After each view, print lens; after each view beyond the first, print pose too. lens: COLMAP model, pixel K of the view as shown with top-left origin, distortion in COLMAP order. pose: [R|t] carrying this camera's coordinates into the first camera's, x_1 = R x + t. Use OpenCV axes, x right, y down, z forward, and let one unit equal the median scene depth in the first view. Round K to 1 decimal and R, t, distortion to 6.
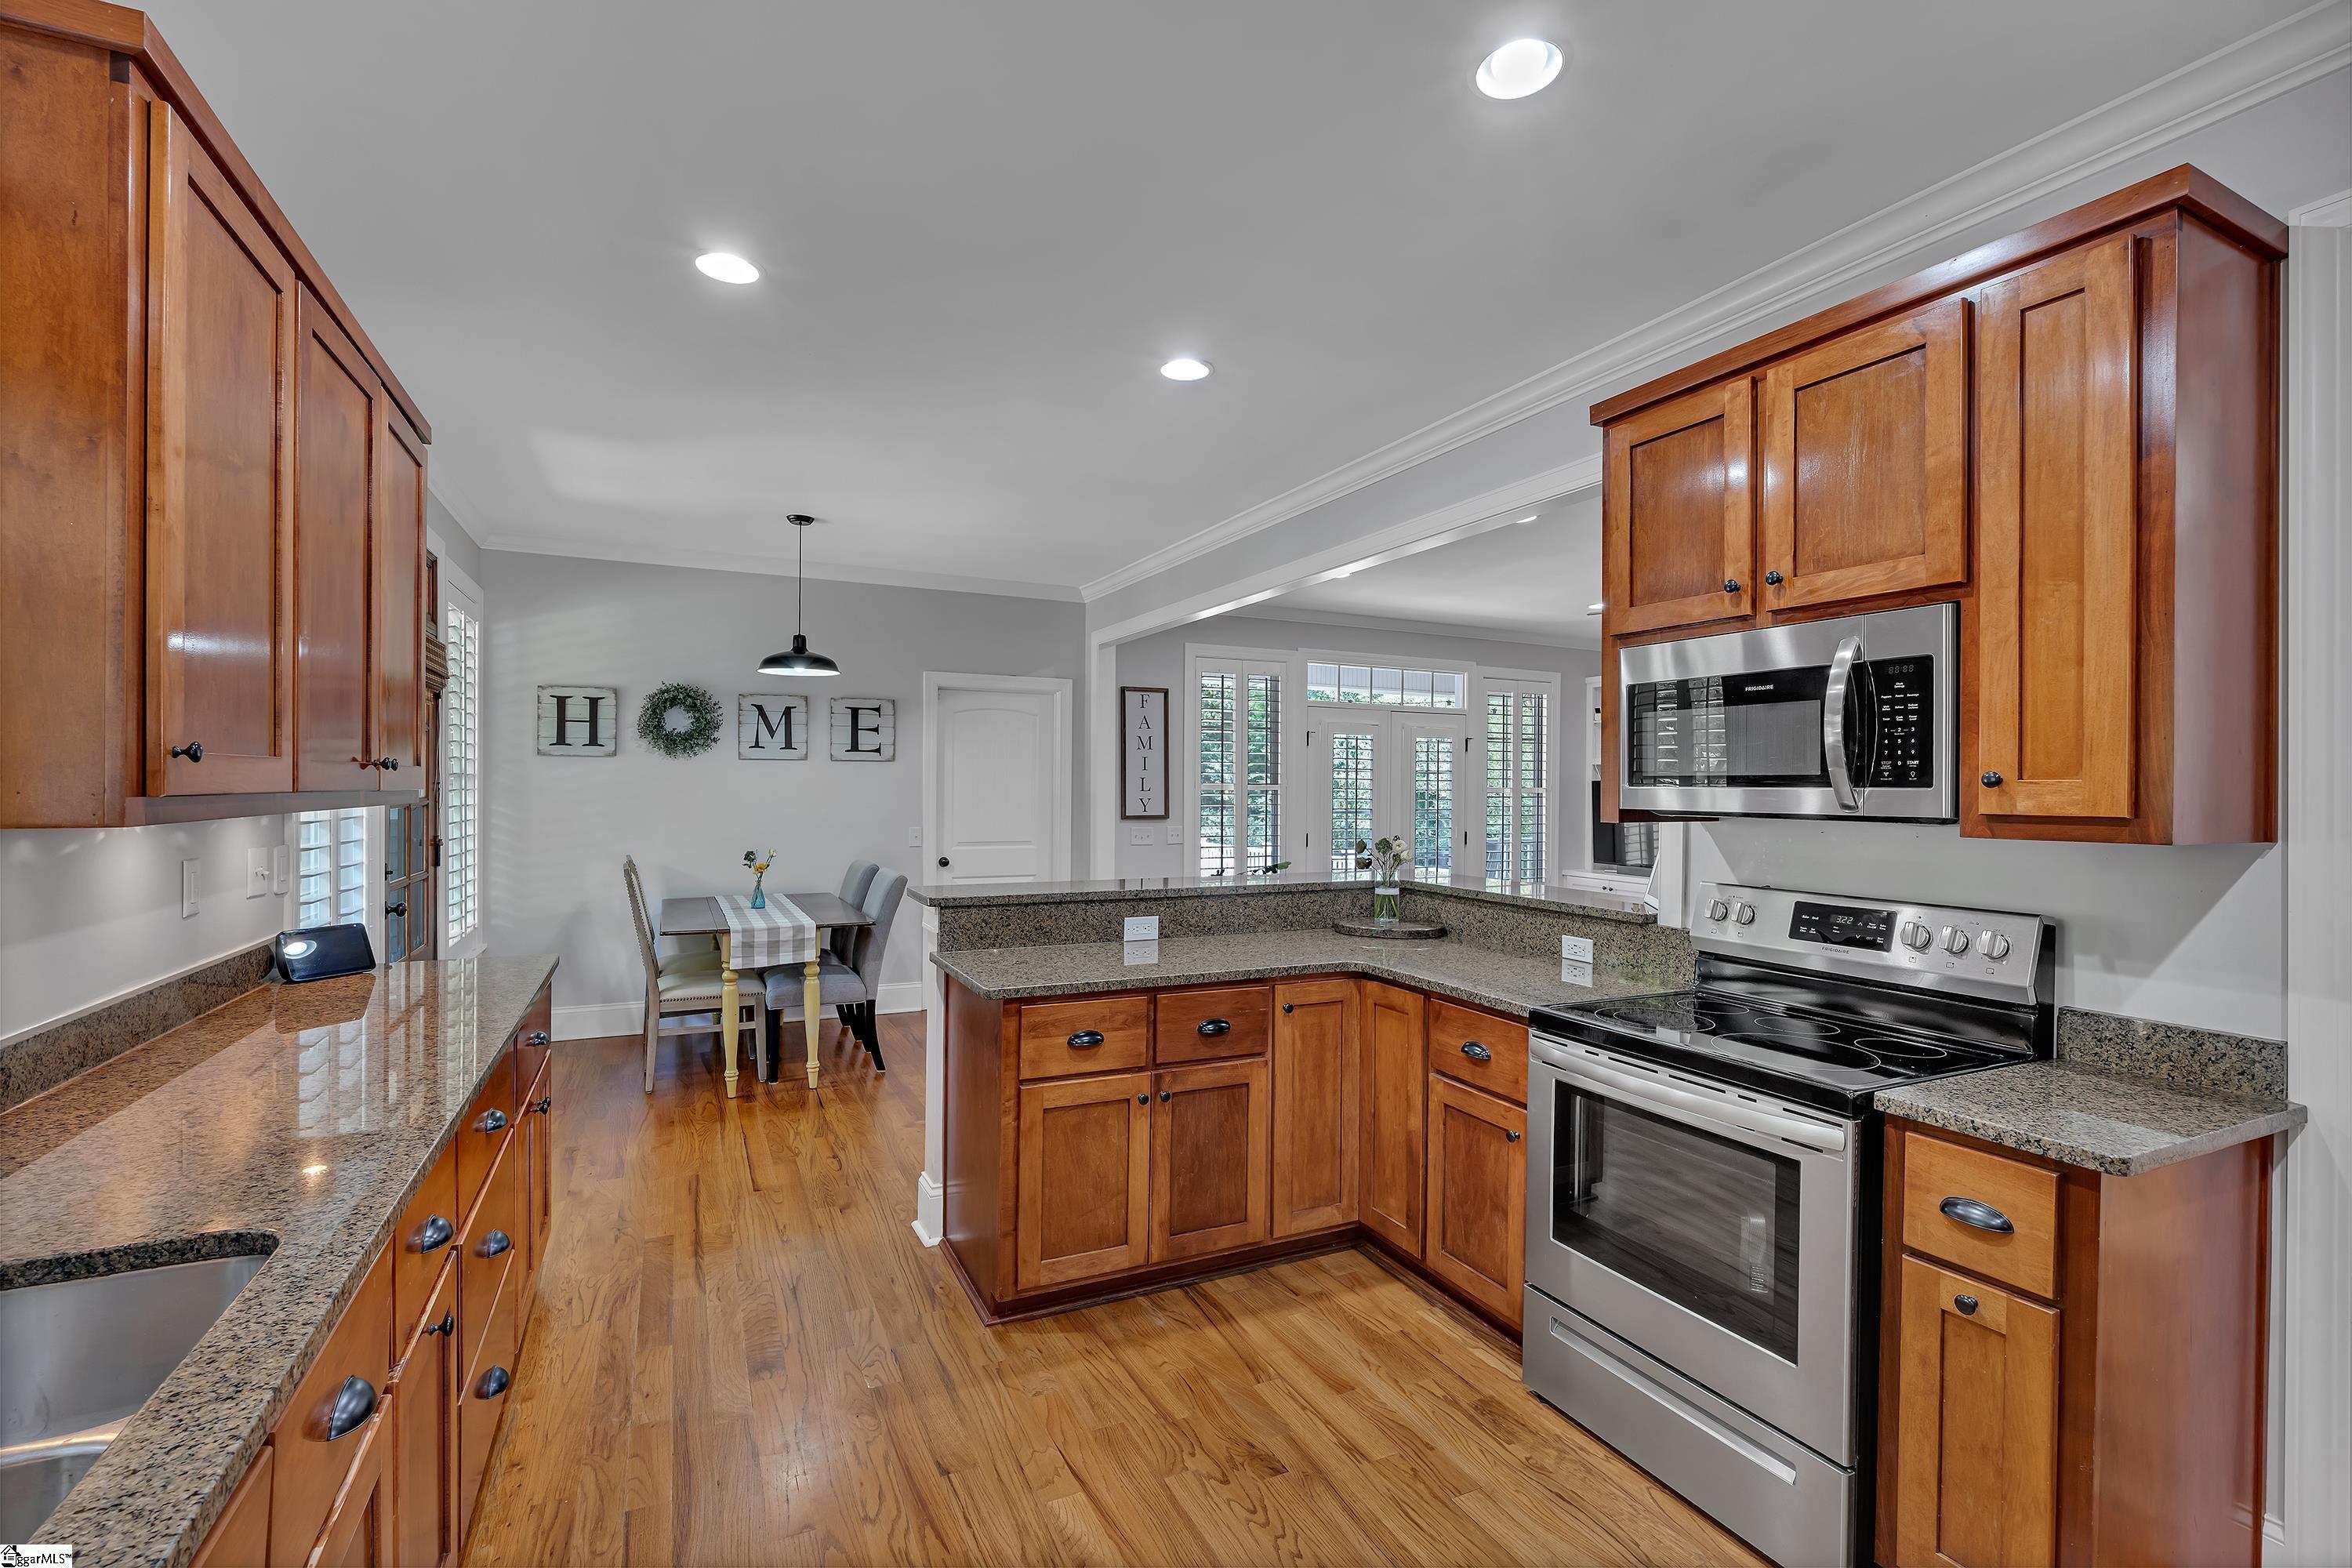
lens RADIAL K [[1033.5, 0, 1180.6], [0, 1033.5, 787.6], [0, 0, 1]] dist [-0.003963, -0.000058]
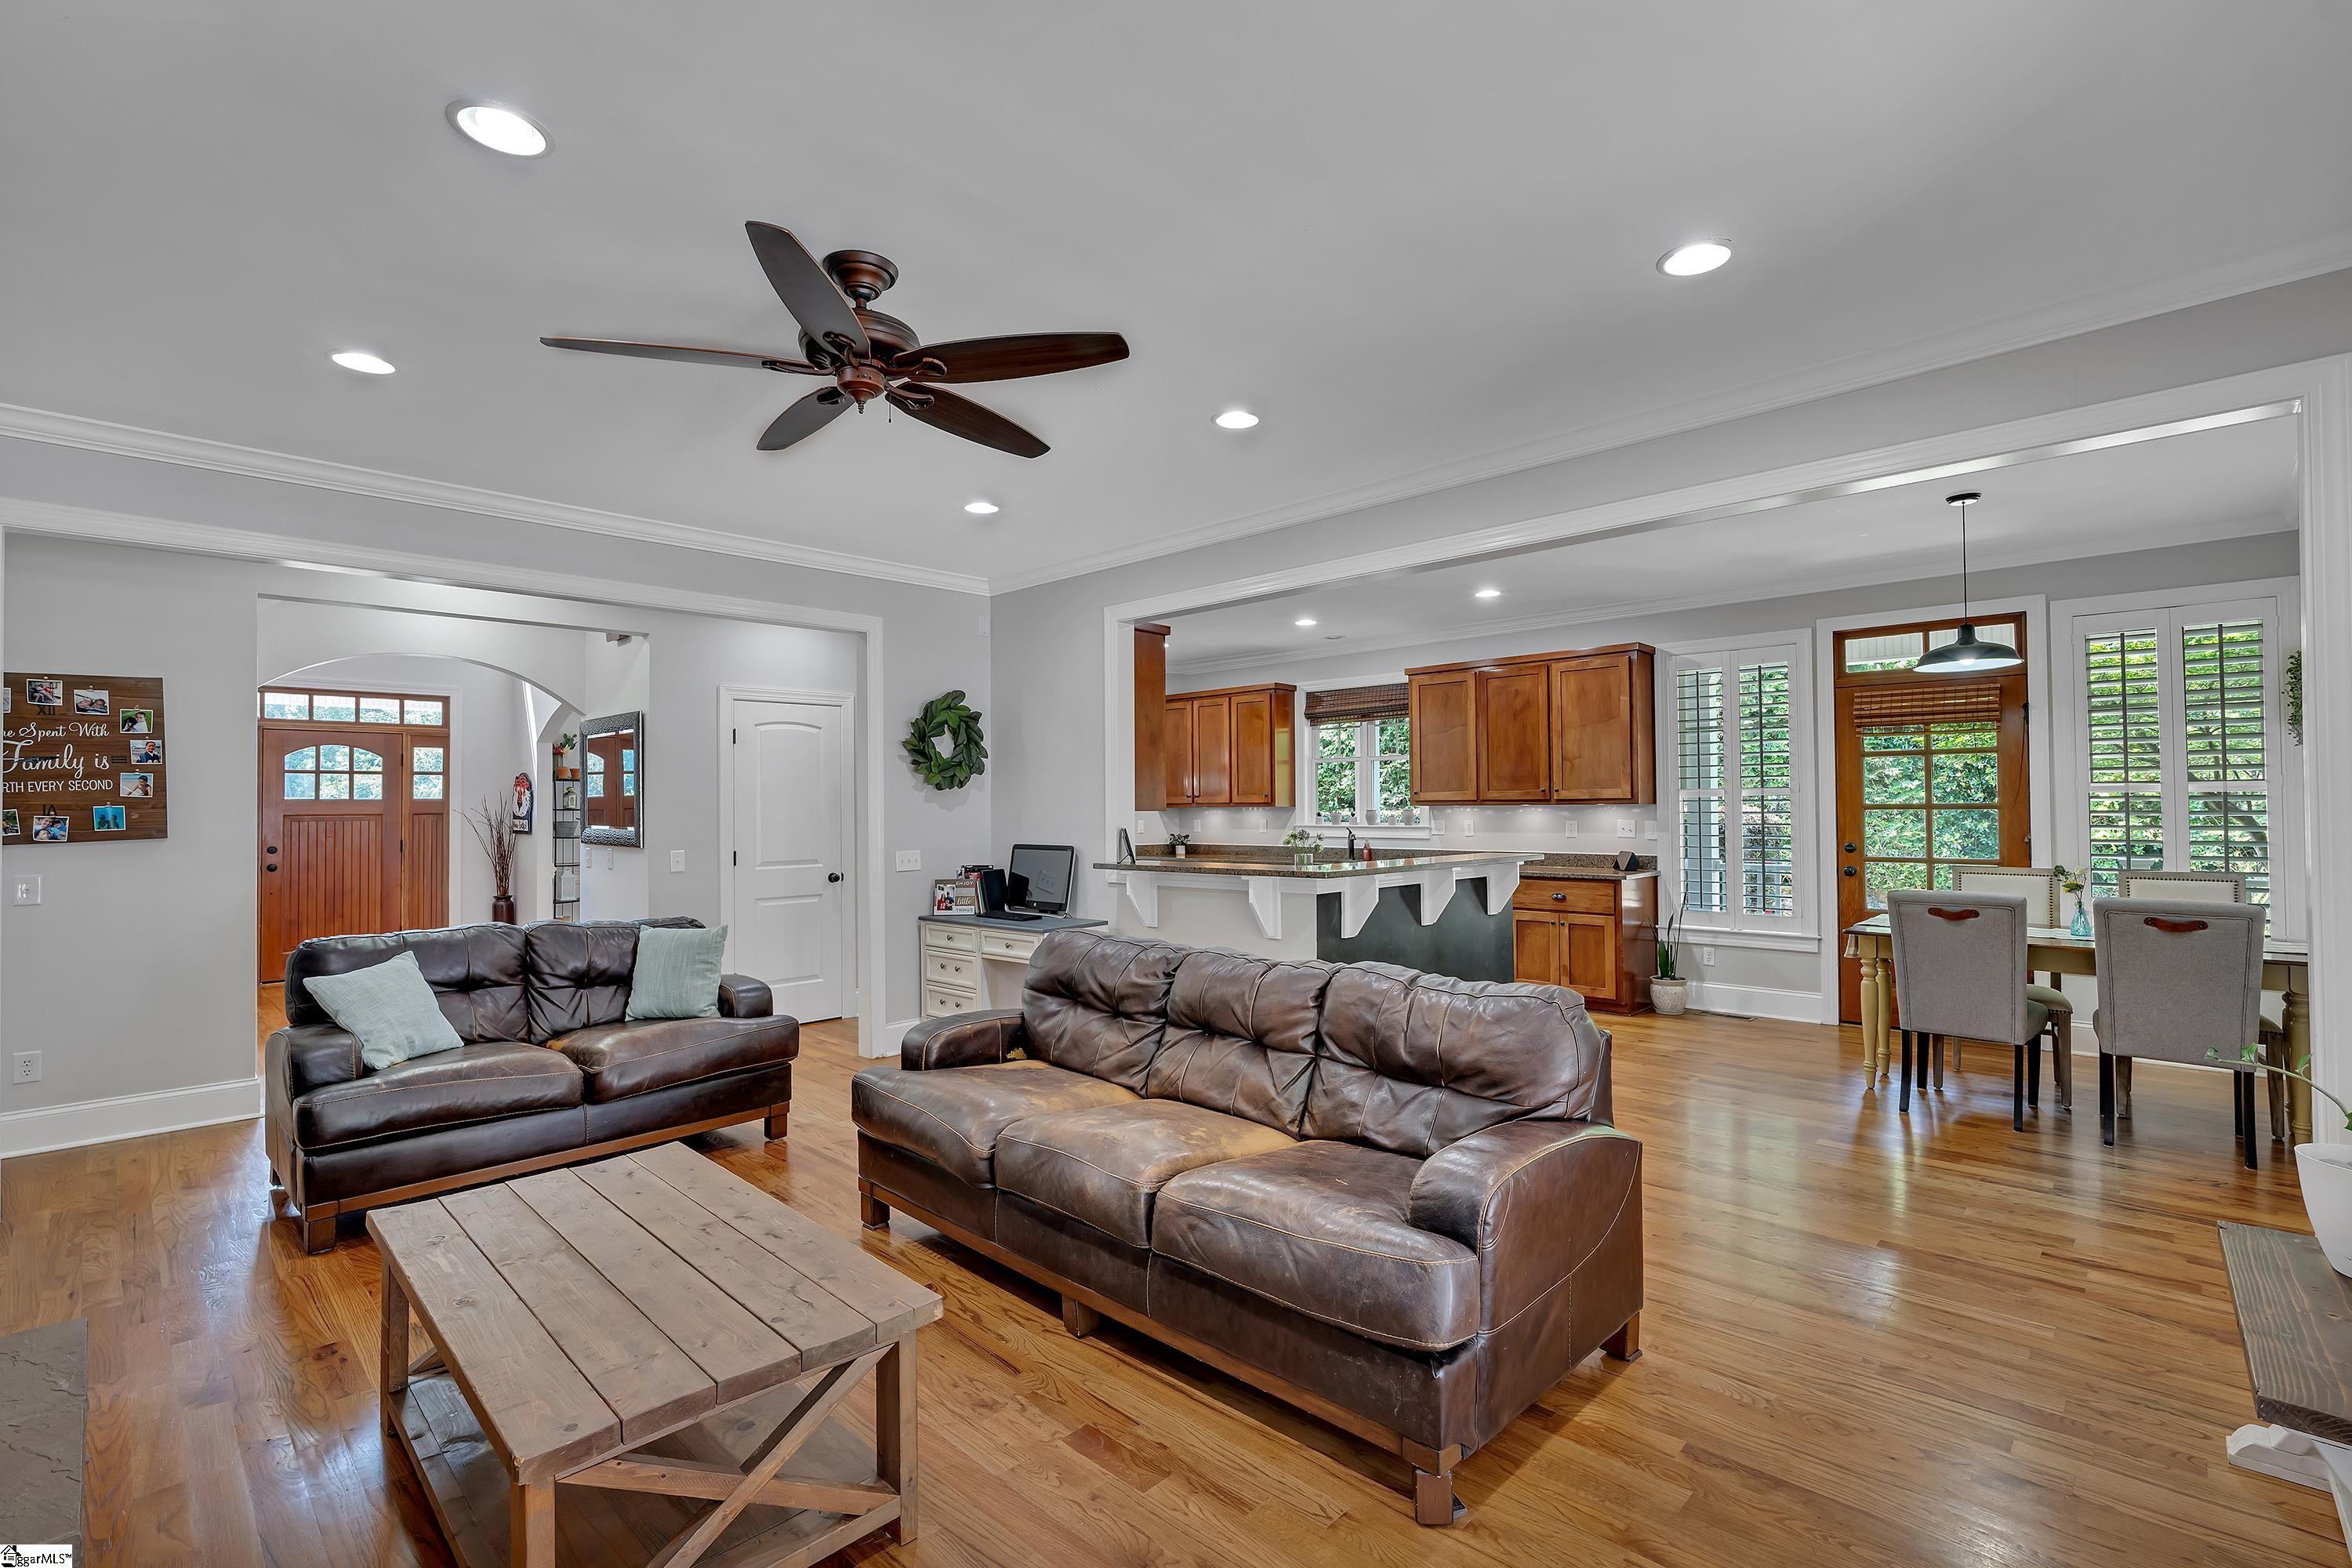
lens RADIAL K [[1033.5, 0, 1173.7], [0, 1033.5, 782.1], [0, 0, 1]] dist [-0.003963, -0.000058]
pose [[-0.937354, -0.009004, -0.348262, 0.607823], [-0.000290, 0.999686, -0.025066, 0.013670], [0.348378, -0.023395, -0.937062, 1.610449]]
